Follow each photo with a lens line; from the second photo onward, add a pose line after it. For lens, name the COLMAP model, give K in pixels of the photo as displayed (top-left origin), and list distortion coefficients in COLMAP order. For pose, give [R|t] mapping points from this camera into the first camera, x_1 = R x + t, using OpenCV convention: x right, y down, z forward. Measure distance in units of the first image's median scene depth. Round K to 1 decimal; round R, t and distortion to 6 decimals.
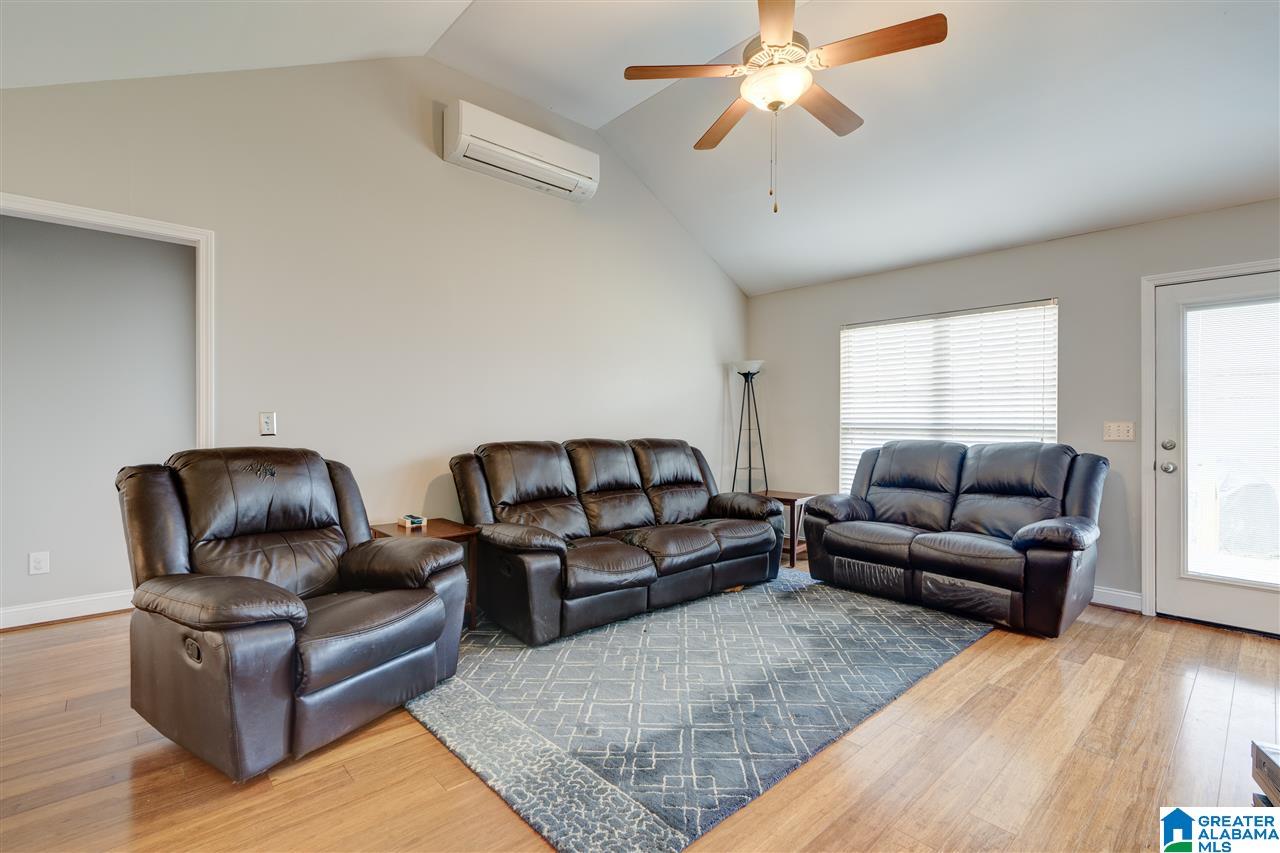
lens RADIAL K [[585.9, 0, 638.5], [0, 585.9, 425.3], [0, 0, 1]] dist [-0.016292, -0.000300]
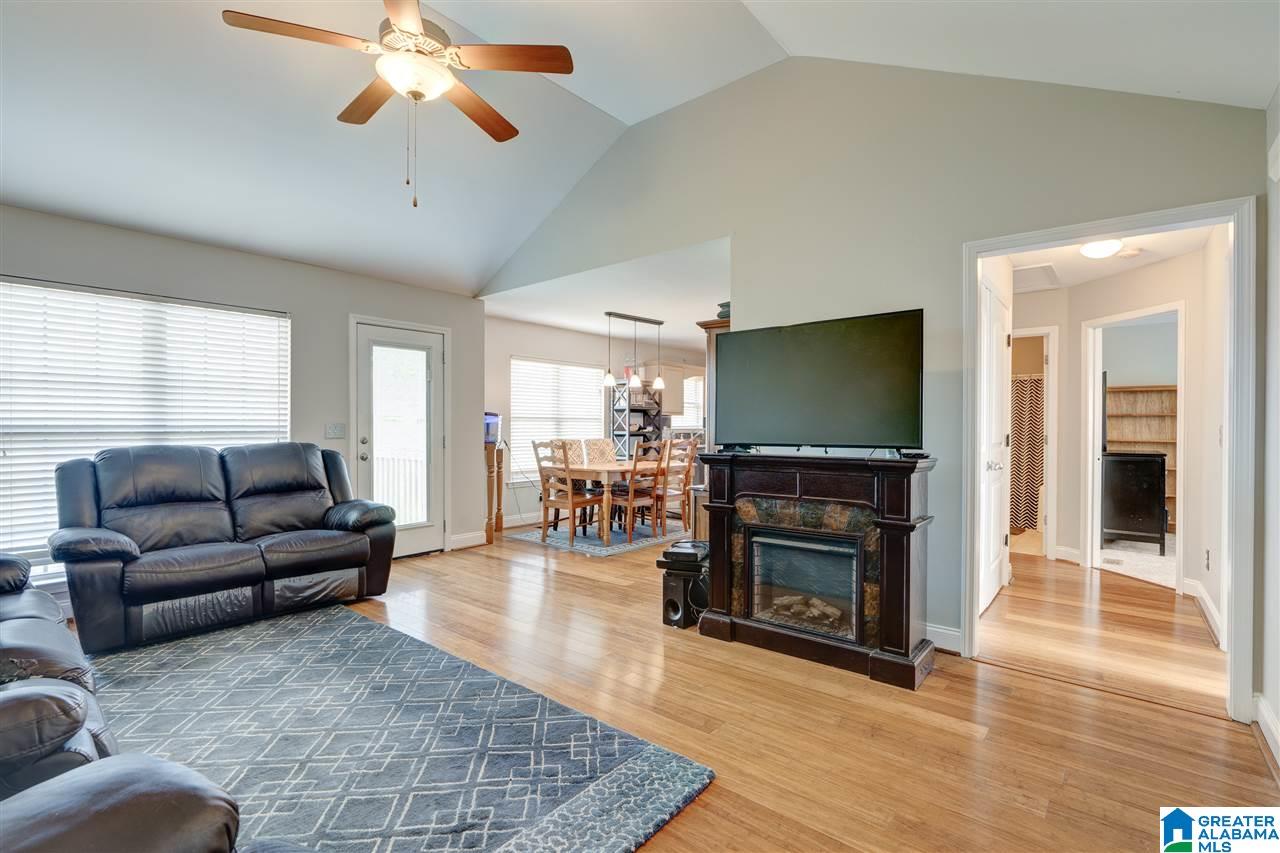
lens RADIAL K [[585.9, 0, 635.2], [0, 585.9, 425.1], [0, 0, 1]] dist [-0.016292, -0.000300]
pose [[-0.137604, -0.006345, 0.990467, -0.542273], [0.005116, 0.999962, 0.007116, -0.008864], [-0.990474, 0.006047, -0.137567, 0.543054]]
